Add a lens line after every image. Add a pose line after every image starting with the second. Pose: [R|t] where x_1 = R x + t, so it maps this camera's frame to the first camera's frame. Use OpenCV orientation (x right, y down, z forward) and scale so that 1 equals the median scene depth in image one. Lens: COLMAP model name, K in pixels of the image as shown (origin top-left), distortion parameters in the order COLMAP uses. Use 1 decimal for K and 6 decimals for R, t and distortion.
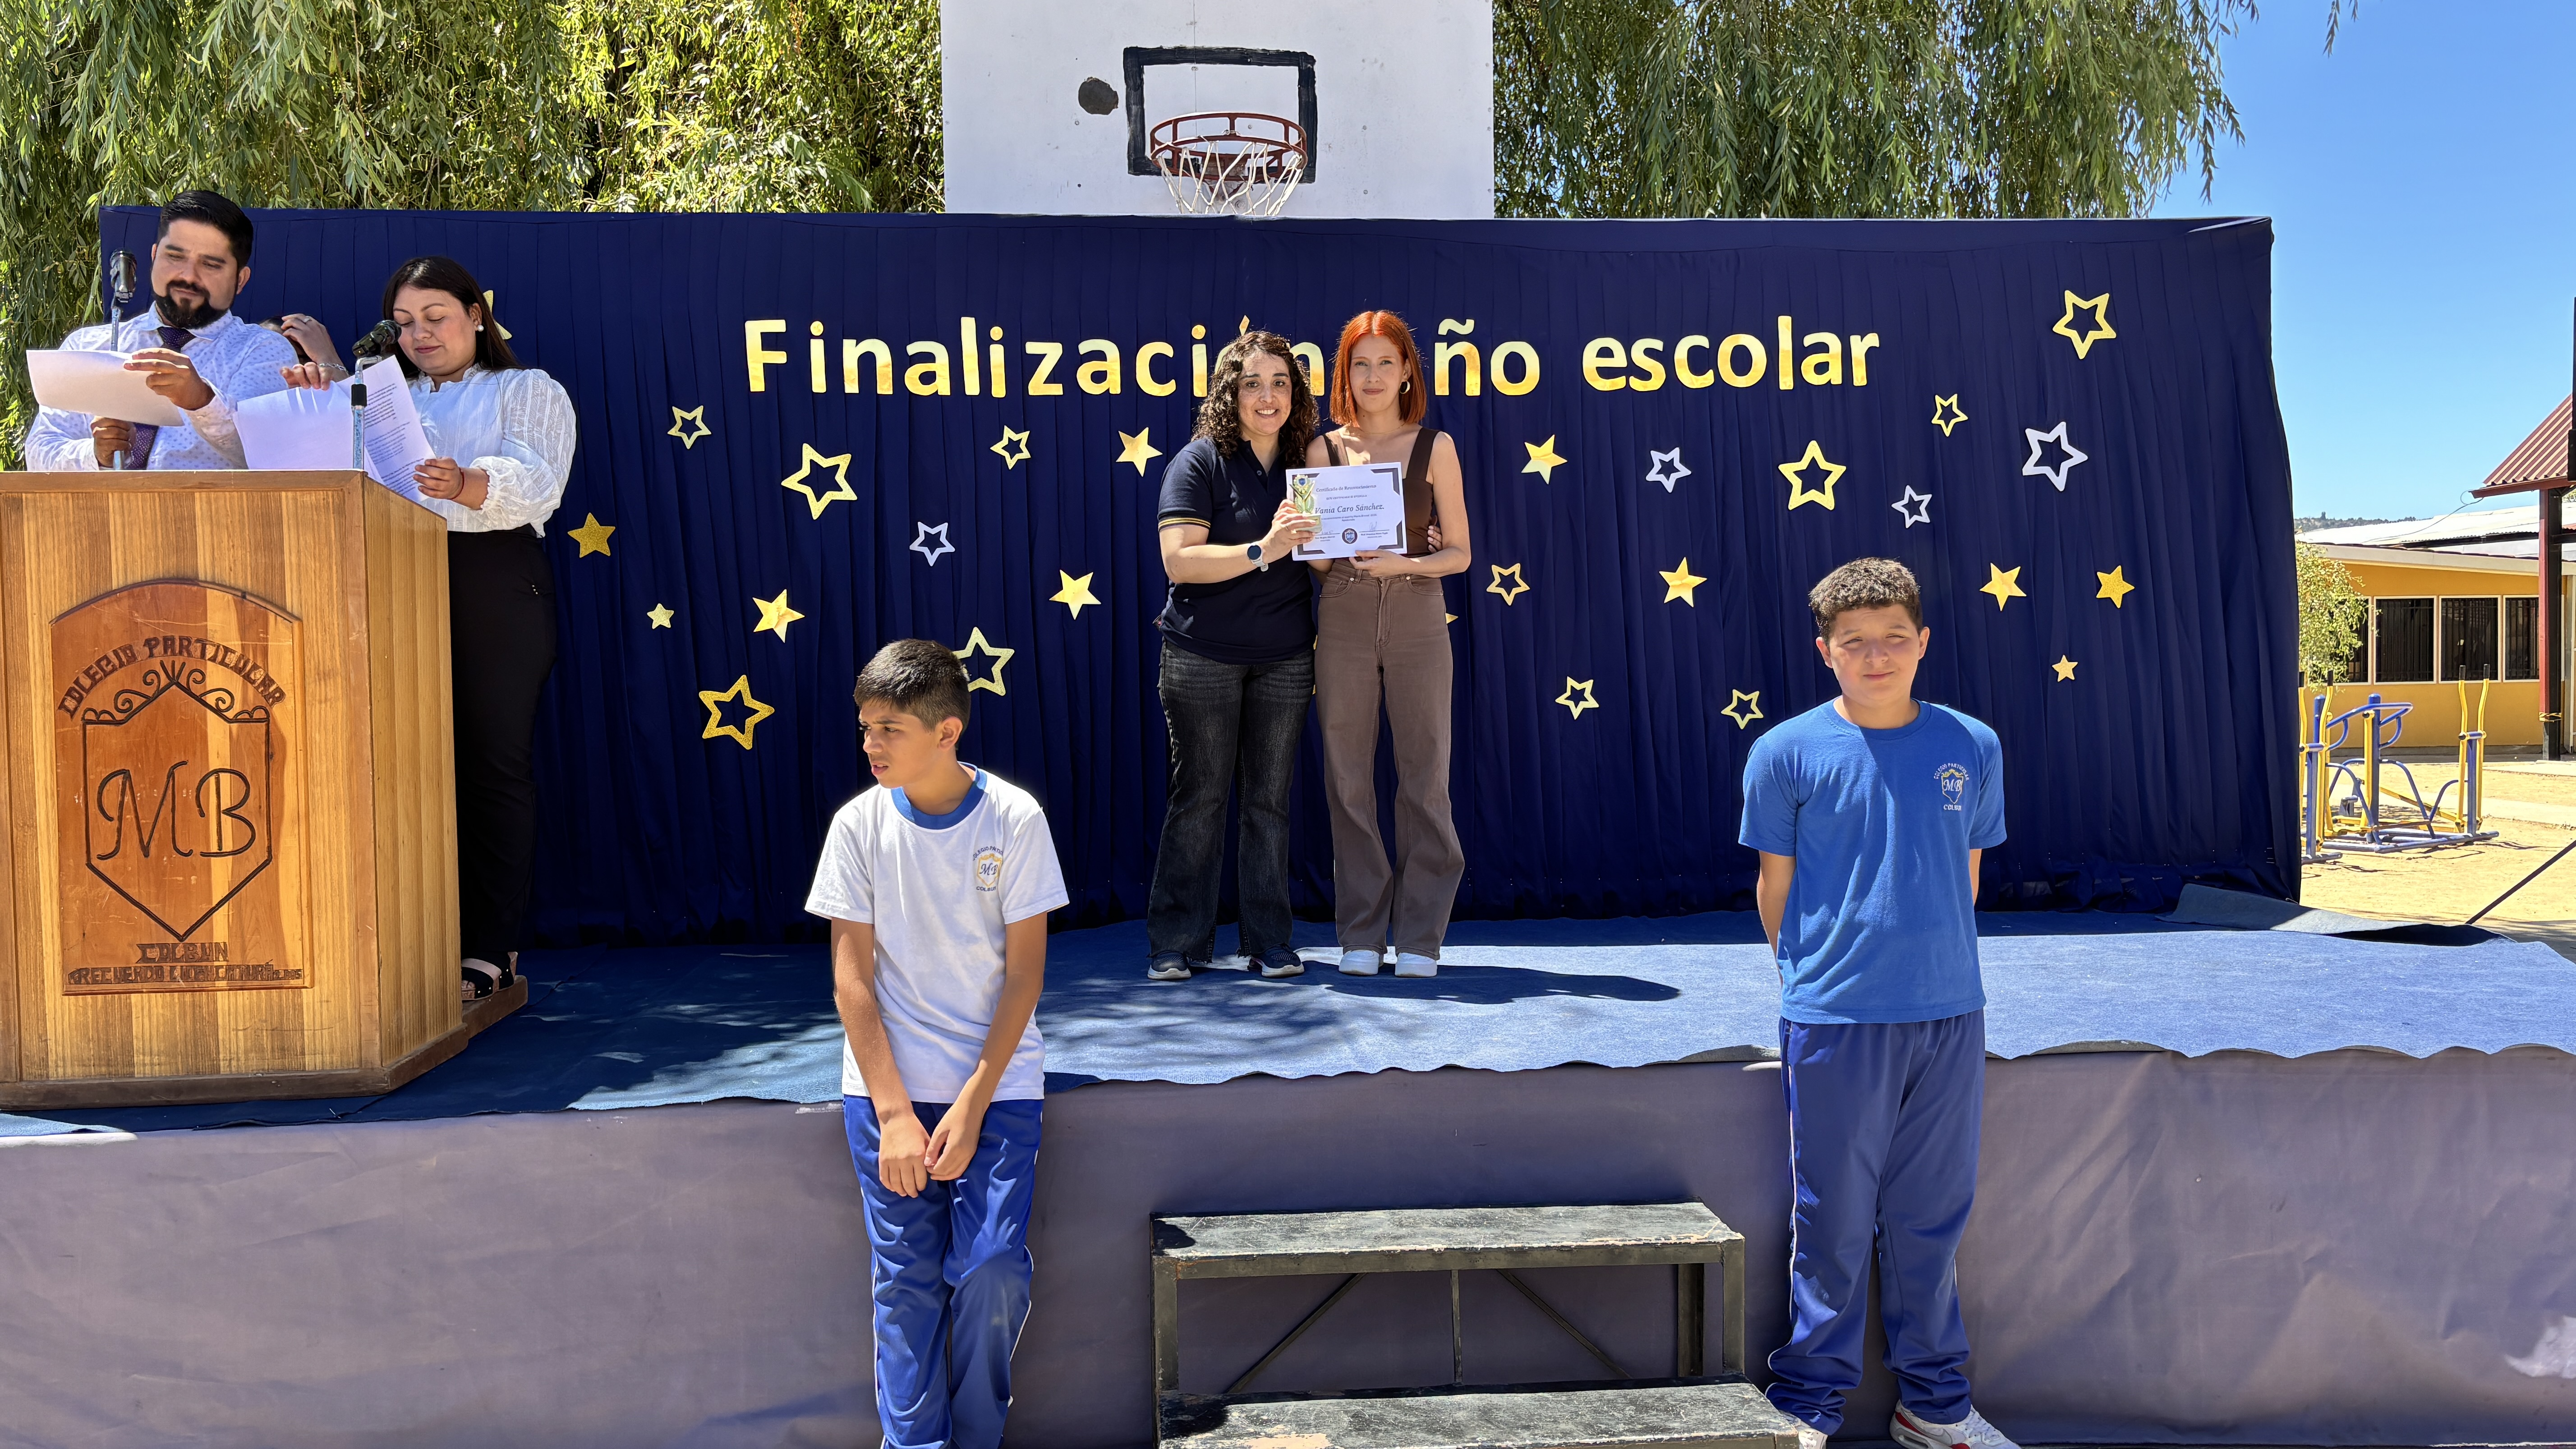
lens RADIAL K [[1905.7, 0, 1295.9], [0, 1905.7, 721.8], [0, 0, 1]] dist [0.072909, -0.110547]
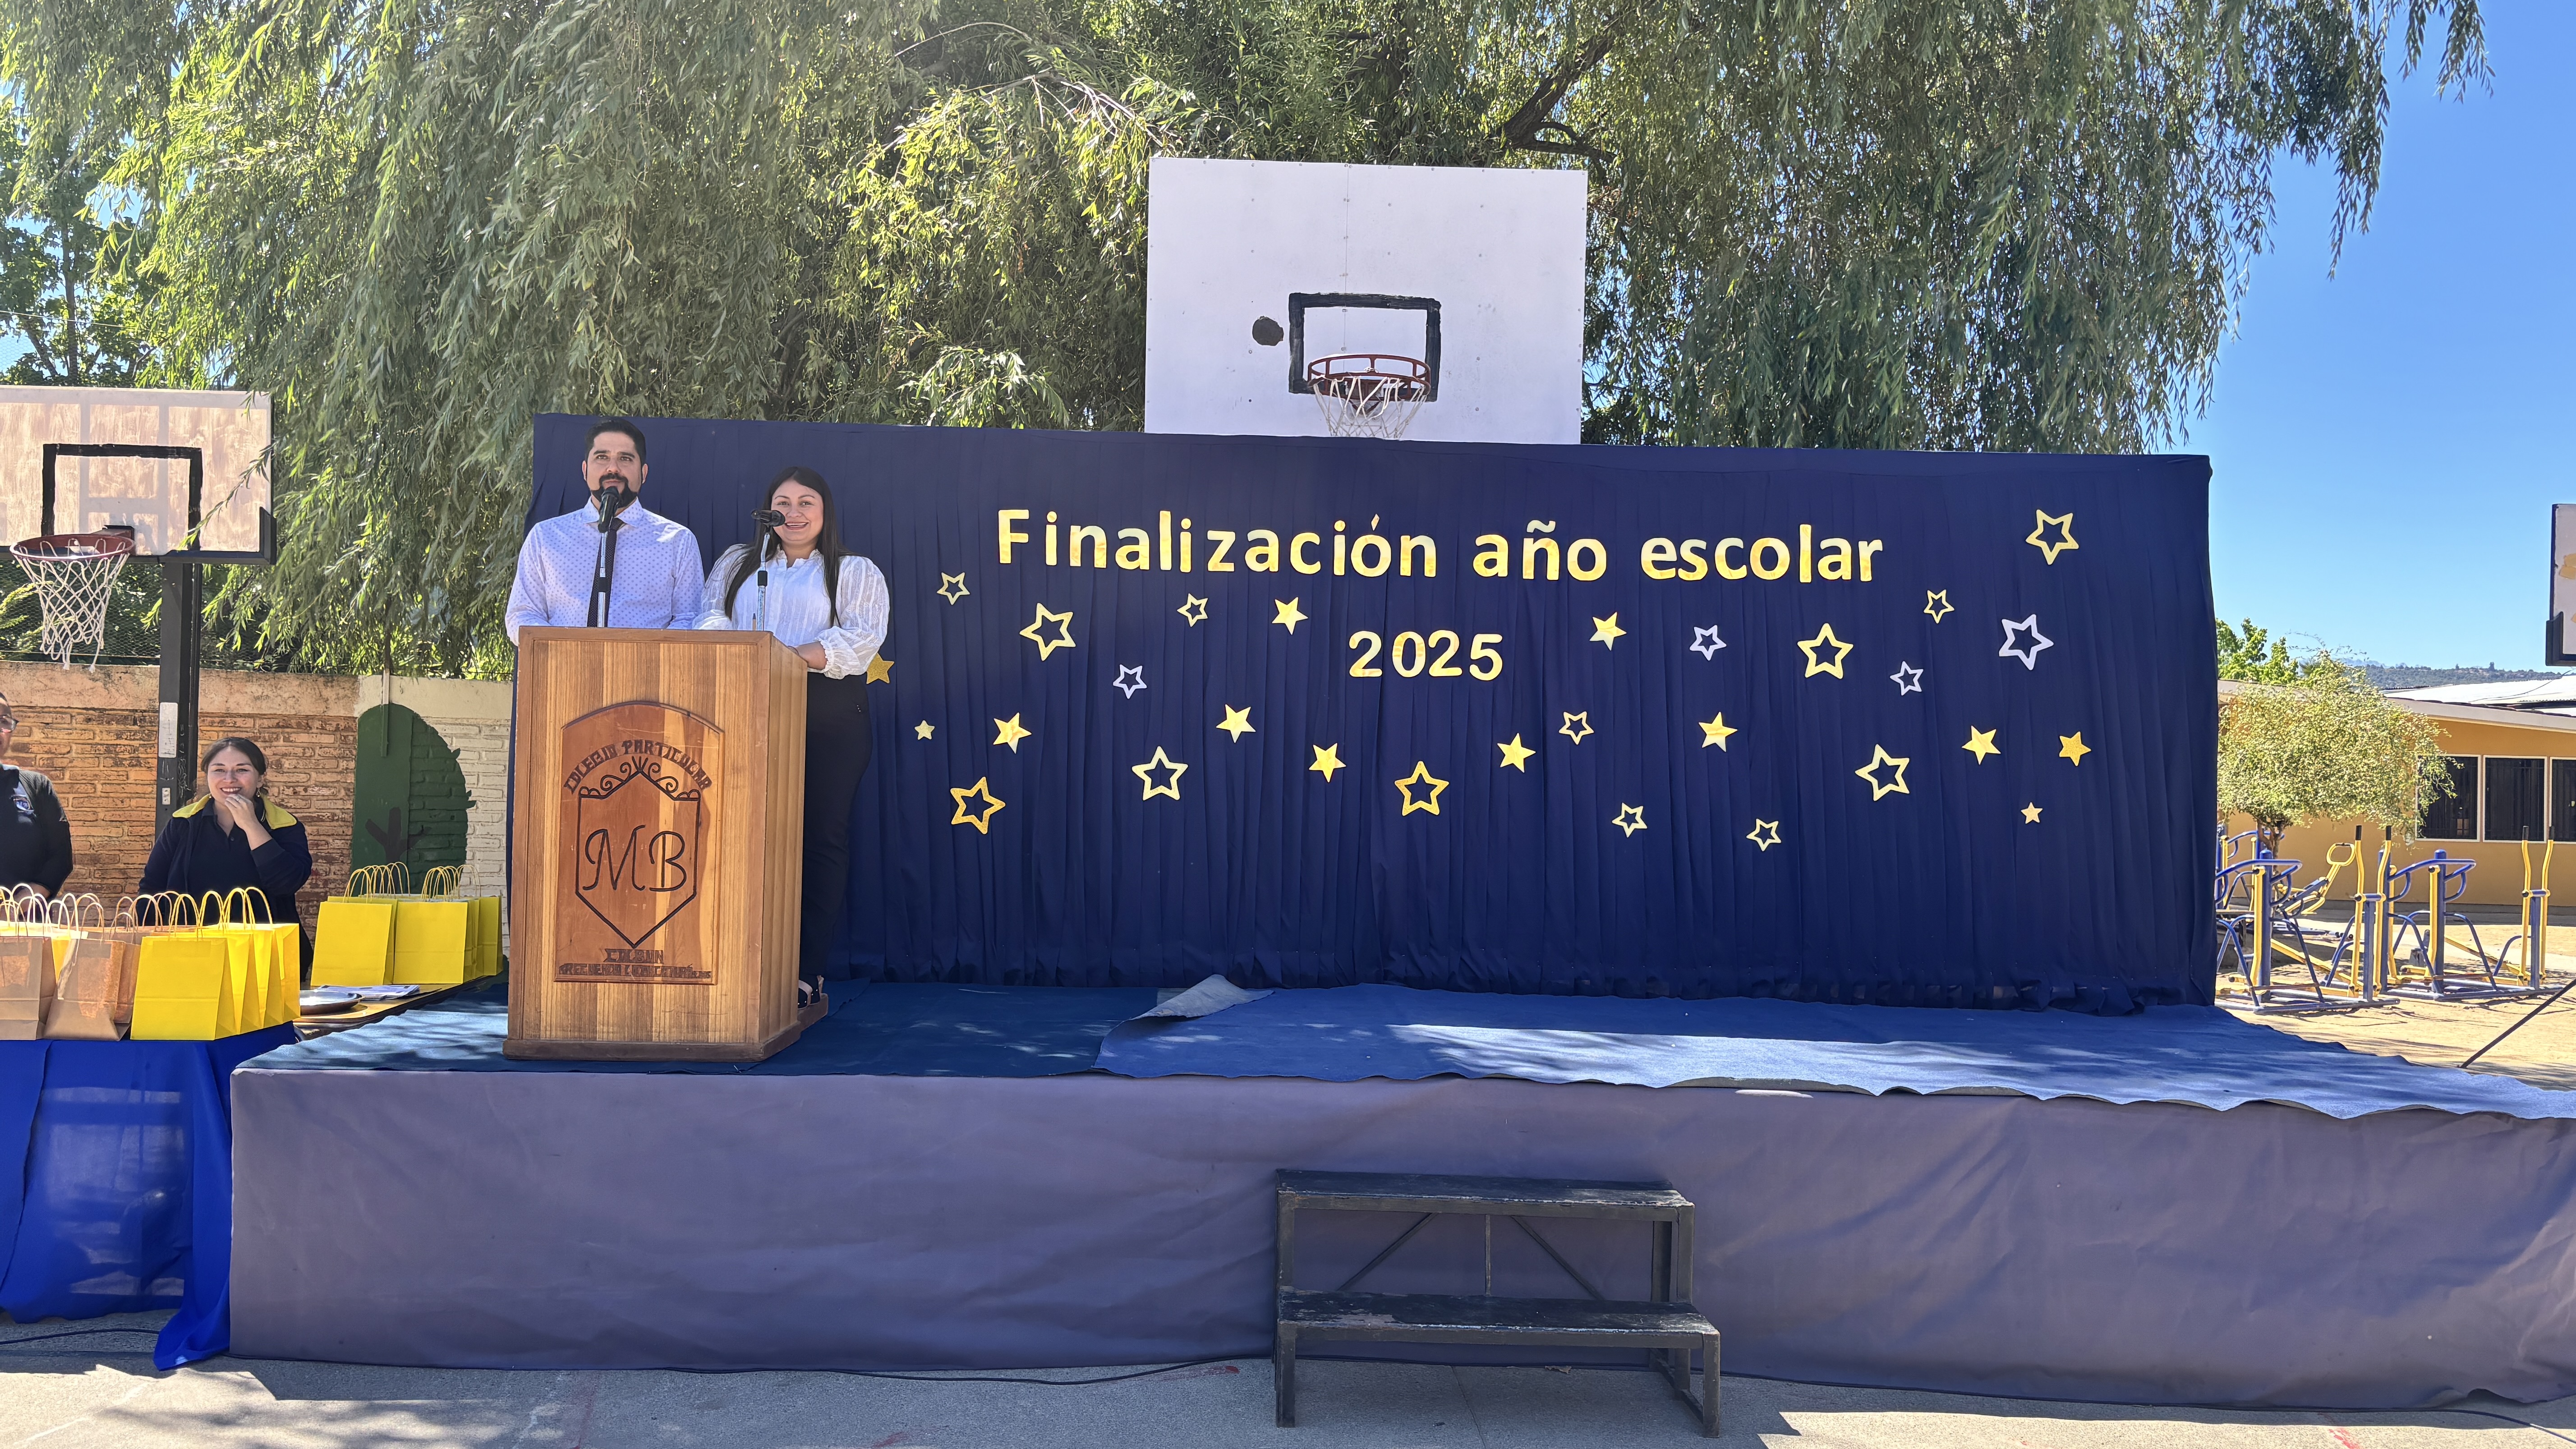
lens RADIAL K [[1897.8, 0, 1258.8], [0, 1897.8, 718.1], [0, 0, 1]] dist [0.063744, -0.170157]
pose [[0.995805, 0.036771, -0.083790, 0.006862], [-0.041566, 0.997552, -0.056228, 0.000918], [0.081517, 0.059475, 0.994896, -0.274657]]
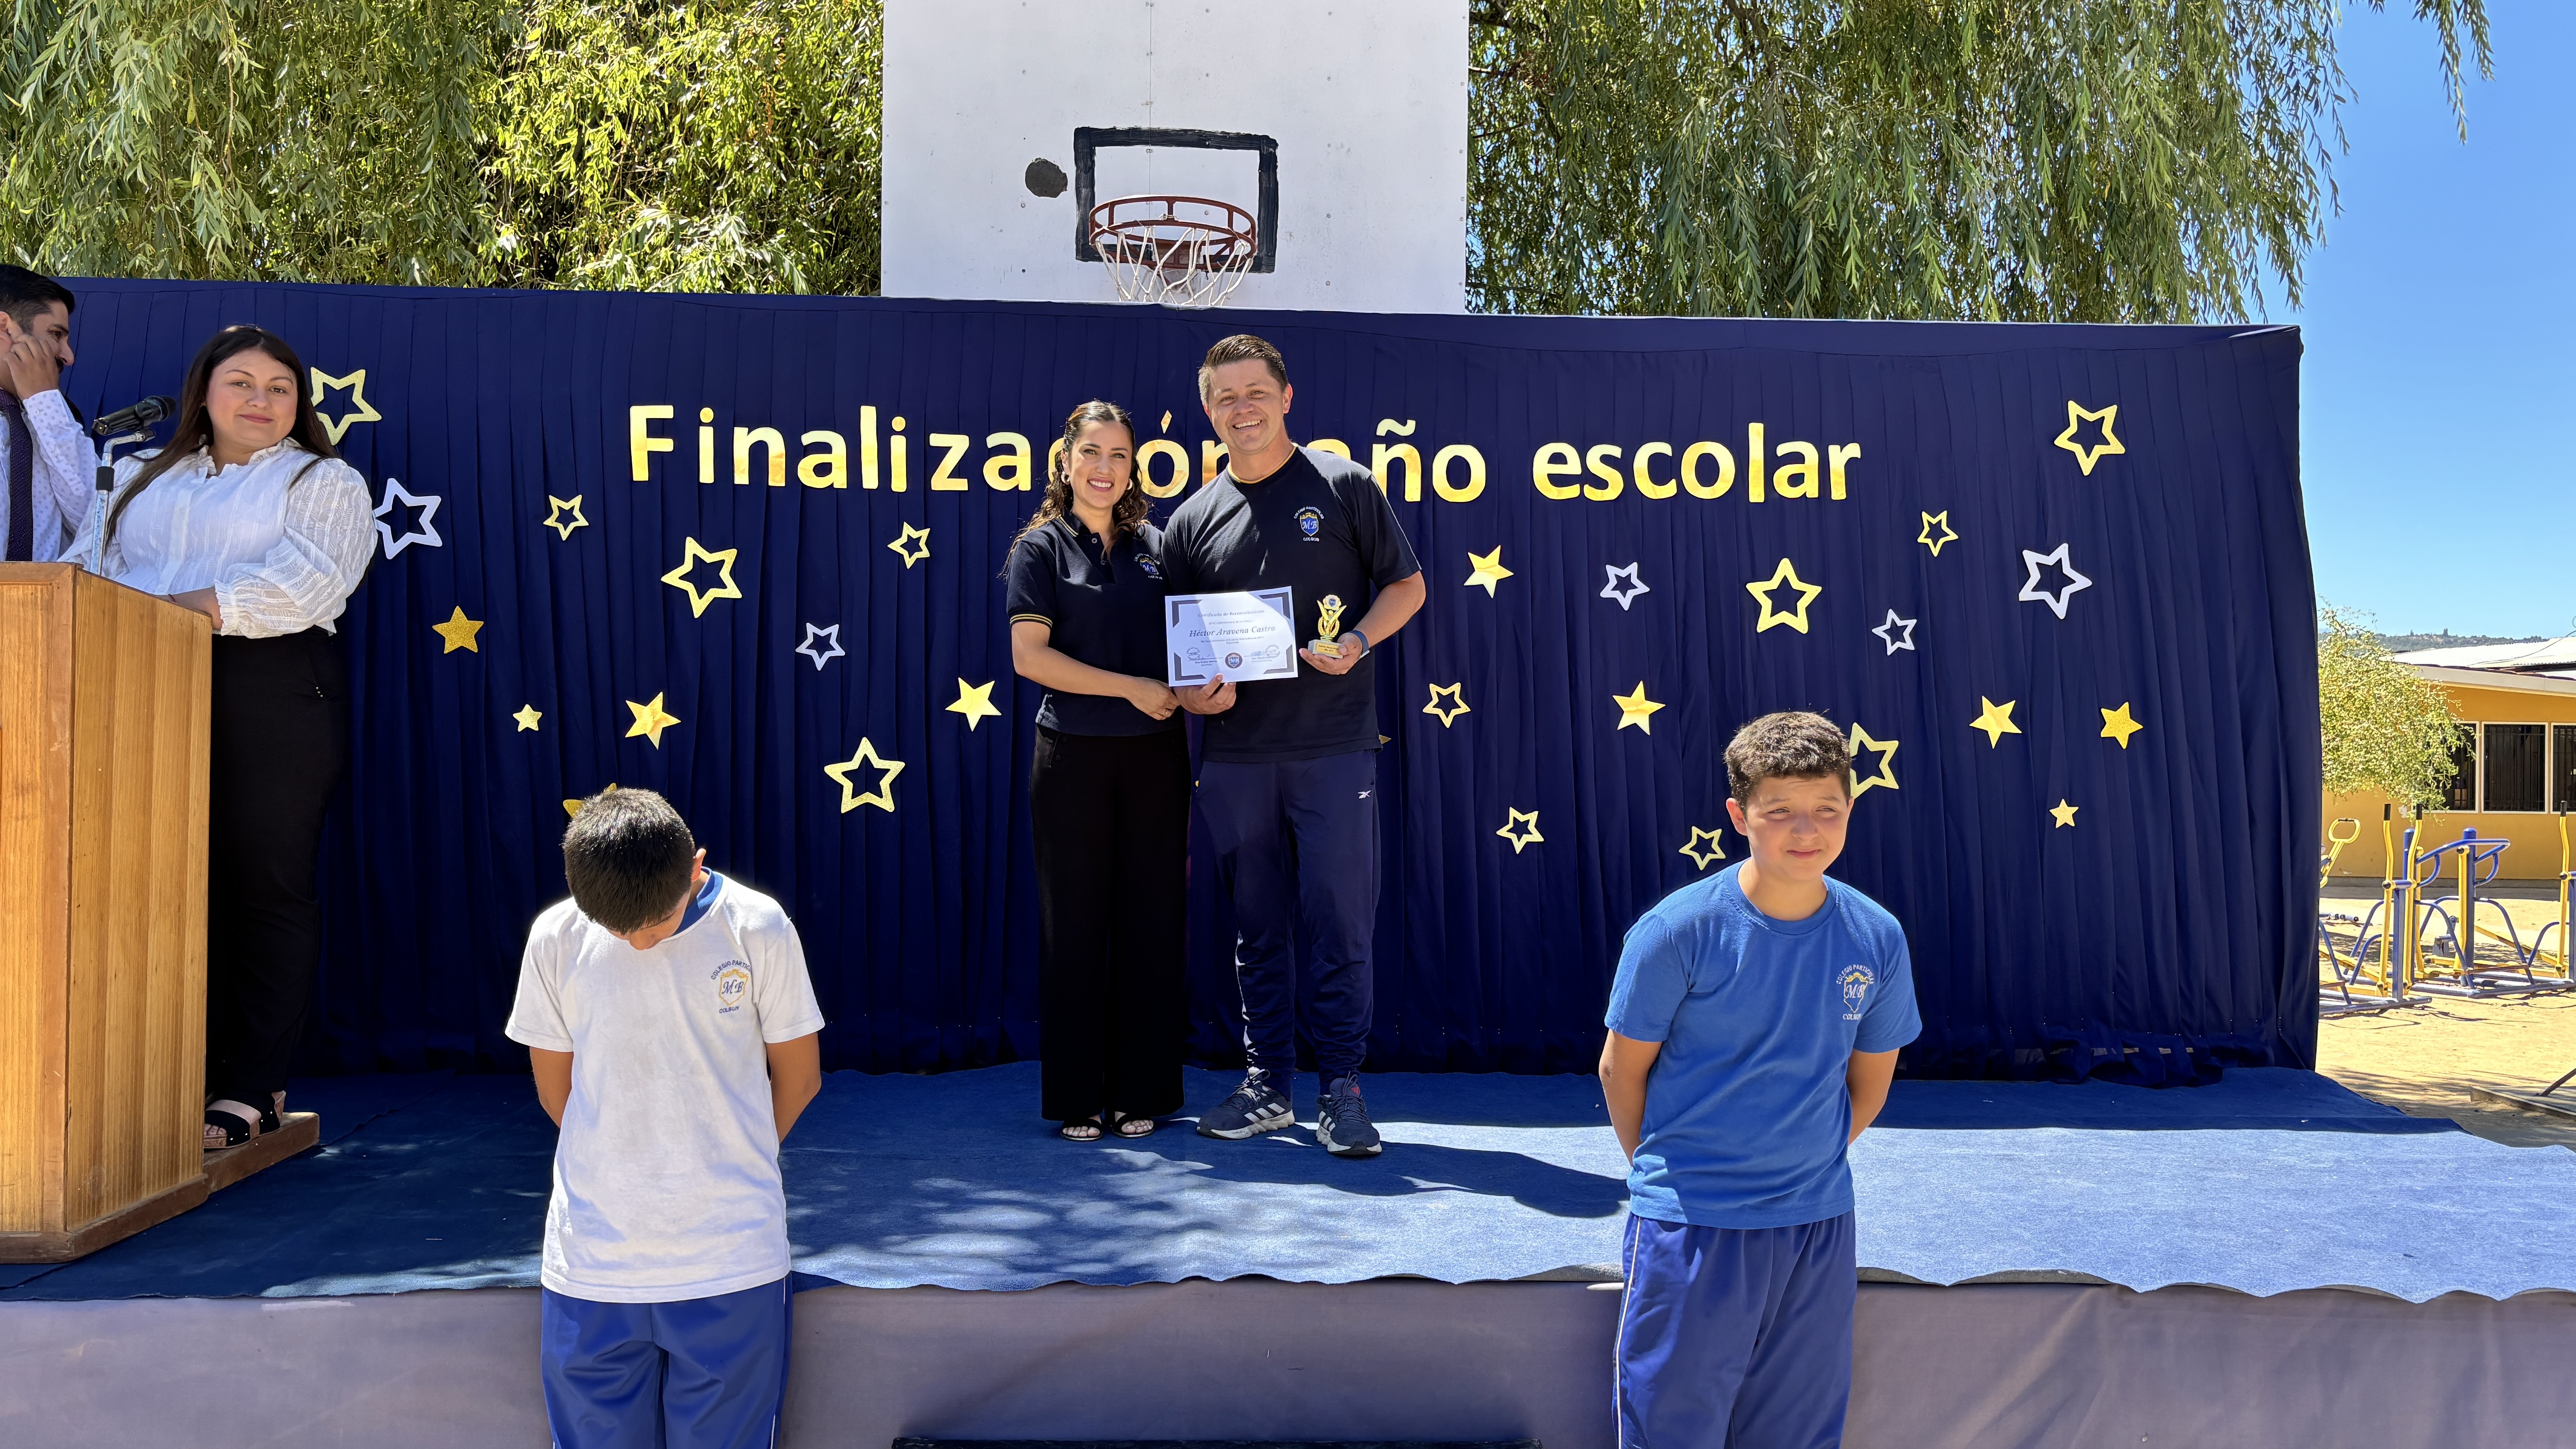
lens RADIAL K [[1913.4, 0, 1308.1], [0, 1913.4, 728.6], [0, 0, 1]] dist [0.076712, -0.091780]
pose [[0.998803, 0.026460, -0.041141, 0.083530], [-0.028217, 0.998688, -0.042738, -0.019641], [0.039956, 0.043847, 0.998239, 0.076421]]
